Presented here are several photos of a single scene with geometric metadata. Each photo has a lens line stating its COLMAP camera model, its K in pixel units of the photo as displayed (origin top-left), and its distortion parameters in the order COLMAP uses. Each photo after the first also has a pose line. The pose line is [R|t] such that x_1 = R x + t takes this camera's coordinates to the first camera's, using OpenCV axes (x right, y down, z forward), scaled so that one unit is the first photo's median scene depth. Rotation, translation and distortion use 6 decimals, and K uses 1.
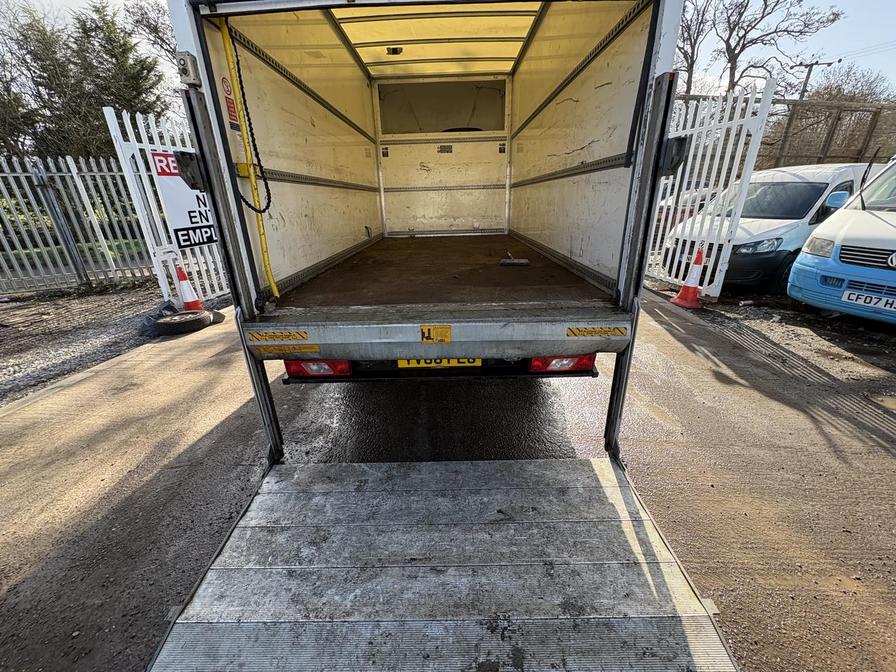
lens RADIAL K [[357.1, 0, 448.7], [0, 357.1, 344.0], [0, 0, 1]] dist [-0.014763, 0.006320]
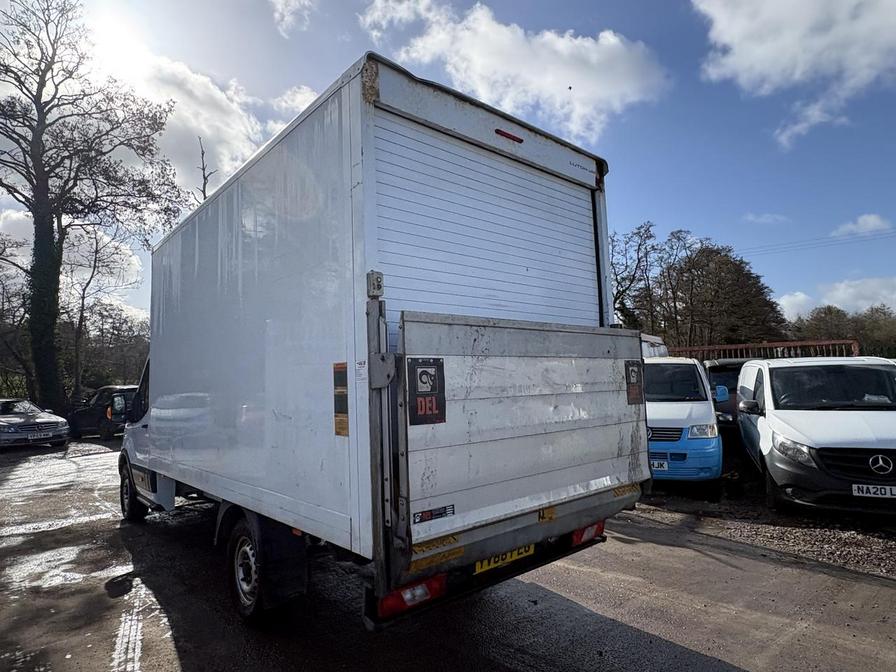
lens RADIAL K [[533.0, 0, 445.8], [0, 533.0, 333.9], [0, 0, 1]] dist [0.003295, -0.000006]
pose [[0.749388, 0.063422, 0.659086, -0.449042], [0.261920, 0.885818, -0.383046, 0.010404], [-0.608124, 0.459678, 0.647210, -0.032522]]
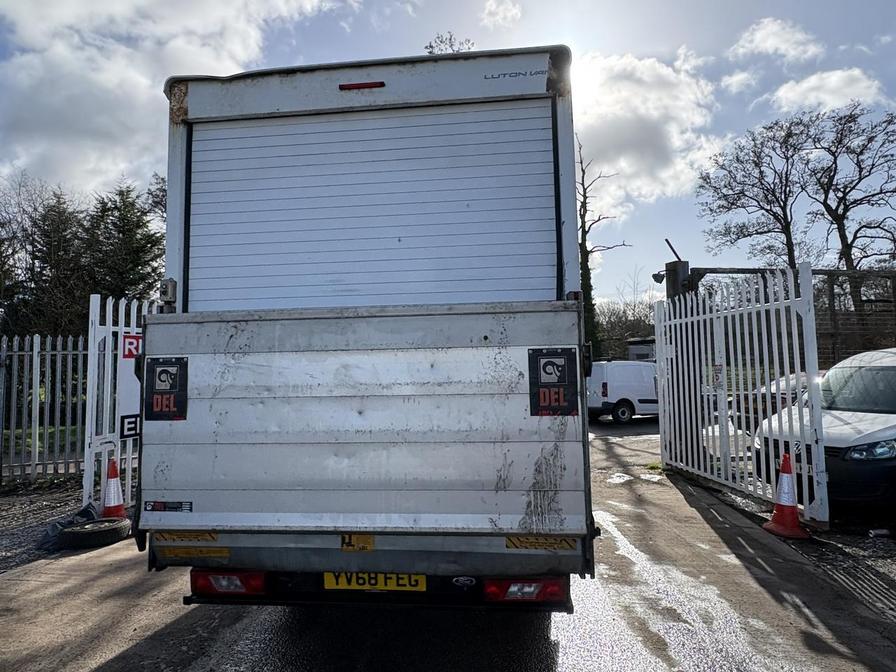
lens RADIAL K [[530.0, 0, 438.1], [0, 530.0, 338.7], [0, 0, 1]] dist [-0.000268, -0.001732]
pose [[0.994211, -0.002314, -0.107421, 0.100347], [-0.045796, 0.895281, -0.443143, 0.032623], [0.097197, 0.445497, 0.889992, -0.119322]]
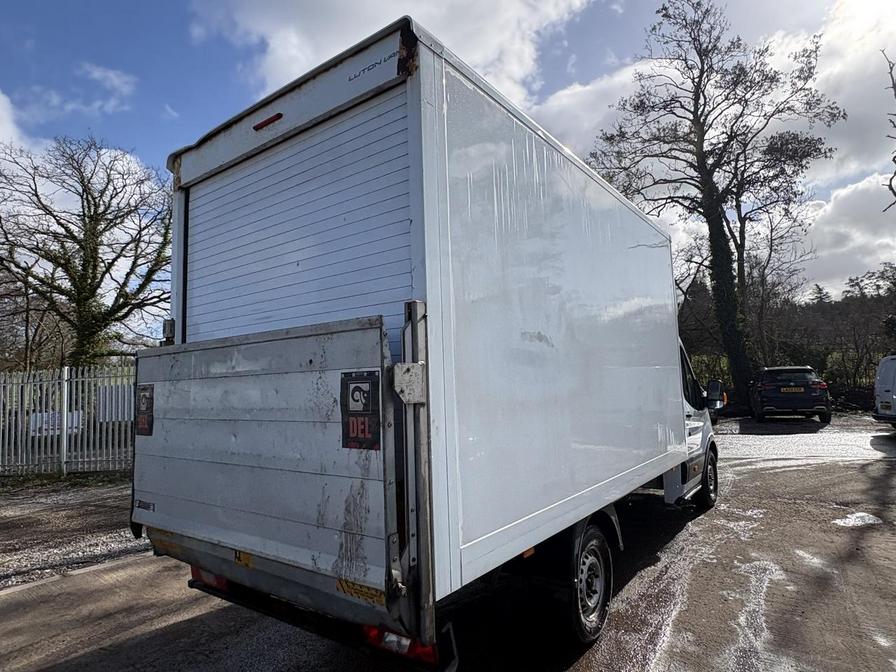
lens RADIAL K [[530.0, 0, 438.1], [0, 530.0, 338.7], [0, 0, 1]] dist [-0.000268, -0.001732]
pose [[0.797143, -0.056205, -0.601169, 0.407321], [-0.215073, 0.903919, -0.369695, -0.045622], [0.564187, 0.423994, 0.708465, 0.023642]]
